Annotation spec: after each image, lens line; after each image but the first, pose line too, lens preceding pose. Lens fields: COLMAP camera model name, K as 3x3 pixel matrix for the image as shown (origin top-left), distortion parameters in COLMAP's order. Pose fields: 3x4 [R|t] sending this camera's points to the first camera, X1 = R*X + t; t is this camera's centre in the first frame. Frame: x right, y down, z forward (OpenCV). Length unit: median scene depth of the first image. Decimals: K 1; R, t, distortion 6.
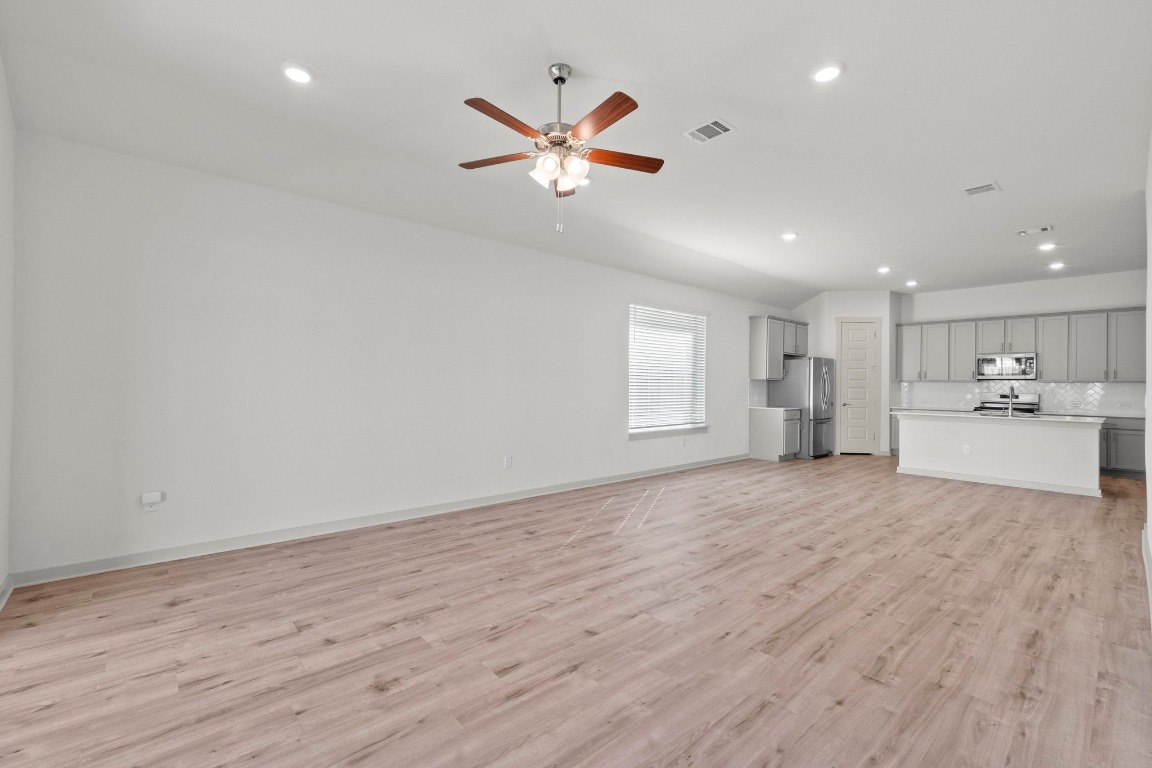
lens RADIAL K [[493.8, 0, 576.0], [0, 493.8, 384.0], [0, 0, 1]] dist [-0.001061, 0.000044]
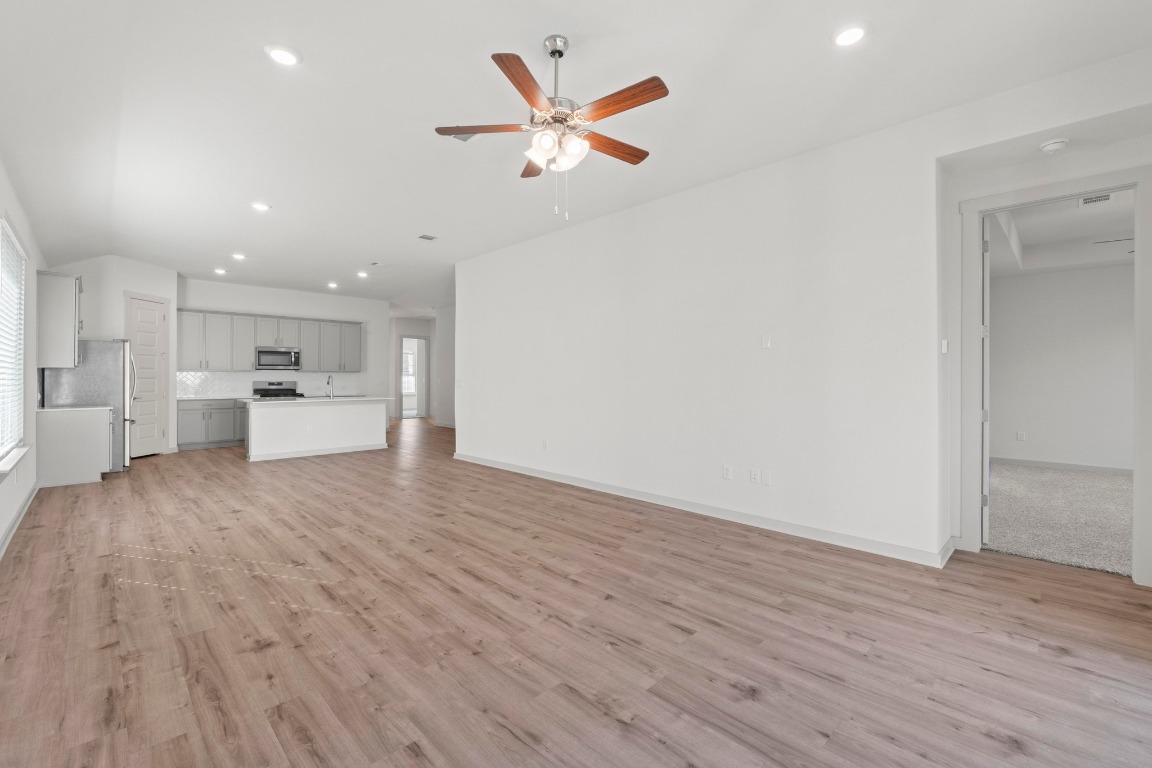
lens RADIAL K [[495.4, 0, 571.1], [0, 495.4, 374.3], [0, 0, 1]] dist [-0.003322, -0.000645]
pose [[-0.037196, -0.002629, 0.999305, -0.826675], [-0.002018, 0.999995, 0.002556, -0.005548], [-0.999306, -0.001921, -0.037201, 0.853184]]
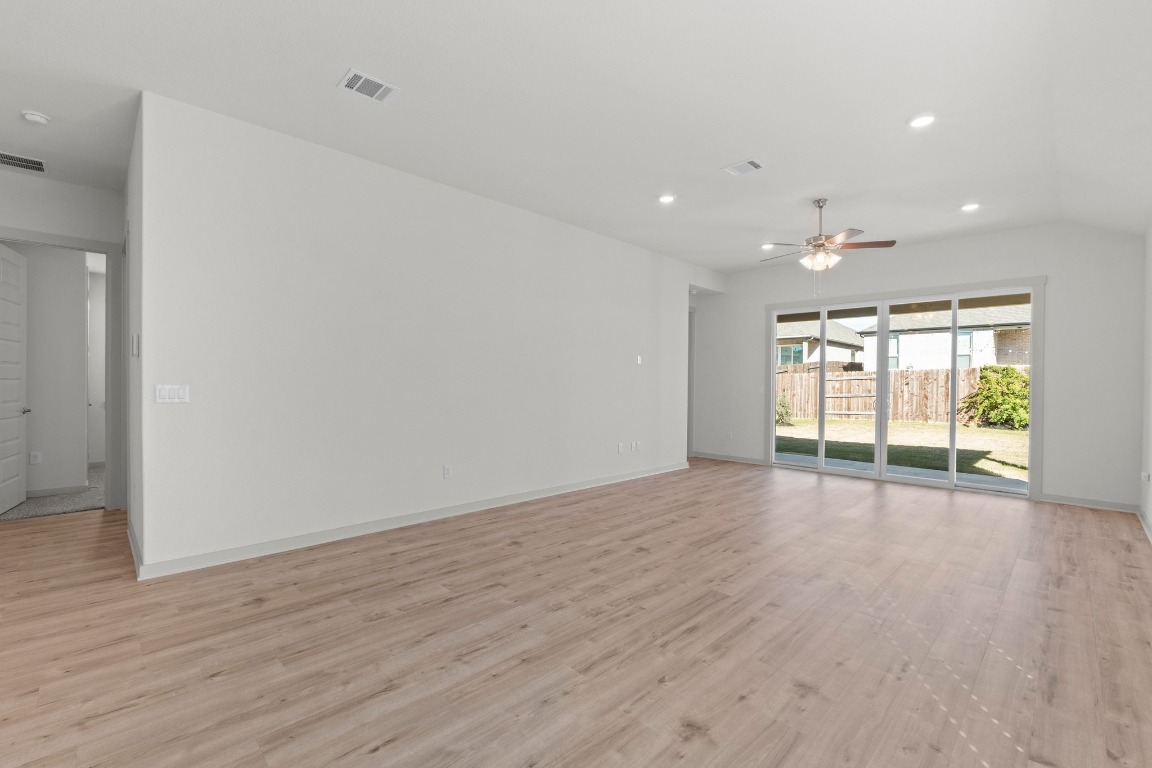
lens RADIAL K [[493.8, 0, 576.0], [0, 493.8, 384.0], [0, 0, 1]] dist [-0.001061, 0.000044]
pose [[-0.998239, -0.022810, -0.054760, 0.764207], [-0.023014, 0.999730, 0.003102, 0.009796], [0.054674, 0.004357, -0.998495, 2.272367]]
